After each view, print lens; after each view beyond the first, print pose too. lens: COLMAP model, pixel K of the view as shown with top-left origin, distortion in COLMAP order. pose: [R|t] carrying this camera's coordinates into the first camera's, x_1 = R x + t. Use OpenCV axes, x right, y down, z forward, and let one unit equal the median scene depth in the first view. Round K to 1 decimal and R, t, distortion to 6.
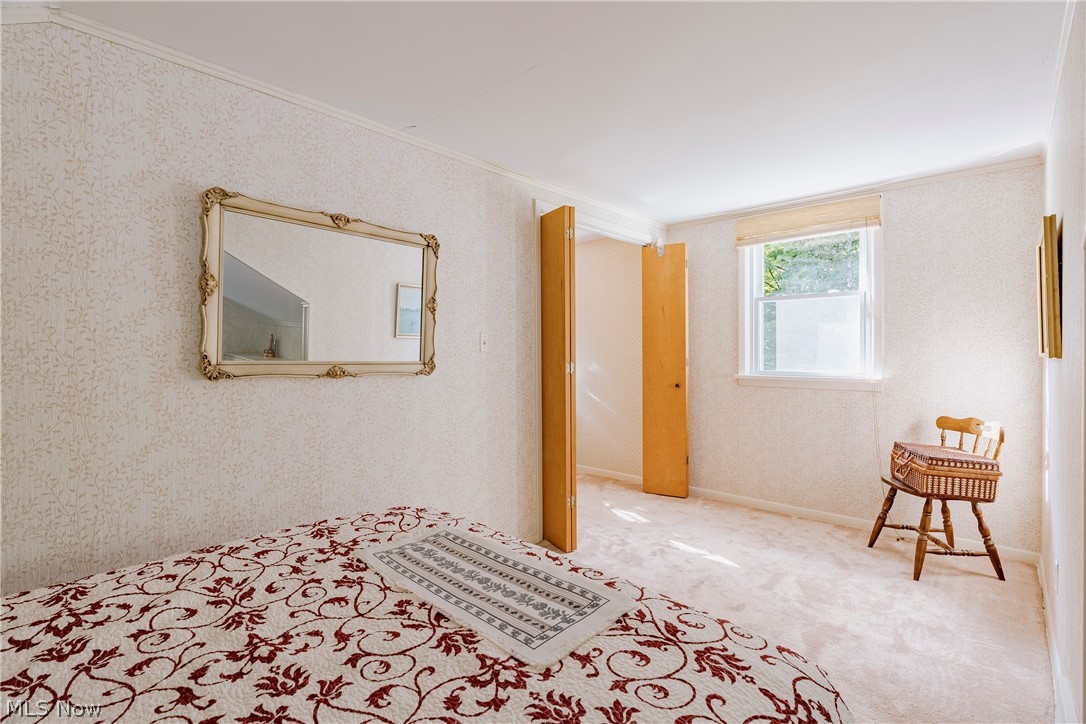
lens RADIAL K [[496.1, 0, 541.9], [0, 496.1, 355.1], [0, 0, 1]] dist [-0.013668, 0.003024]
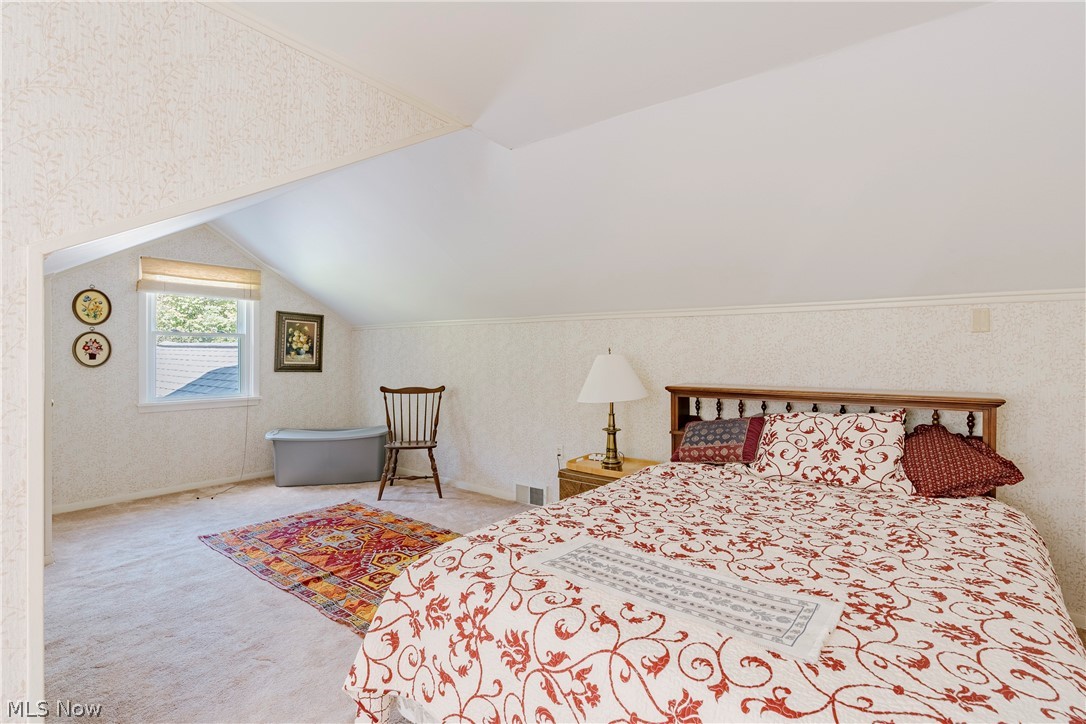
lens RADIAL K [[530.0, 0, 546.1], [0, 530.0, 359.0], [0, 0, 1]] dist [-0.012333, 0.003266]
pose [[-0.995163, -0.004423, -0.098137, 0.277632], [-0.005762, 0.999894, 0.013370, -0.026215], [0.098068, 0.013871, -0.995083, 2.497432]]
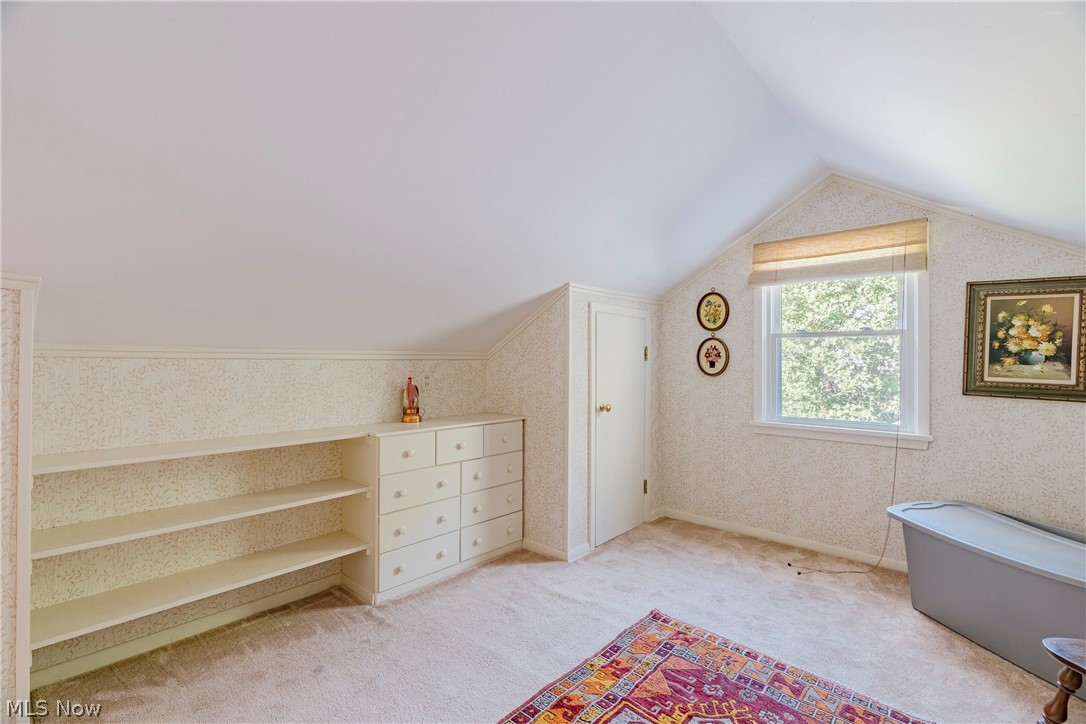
lens RADIAL K [[496.1, 0, 546.8], [0, 496.1, 355.5], [0, 0, 1]] dist [-0.013668, 0.003024]
pose [[-0.007913, 0.002610, 0.999965, 0.063655], [0.005885, 0.999979, -0.002564, -0.029639], [-0.999951, 0.005865, -0.007929, 1.049843]]
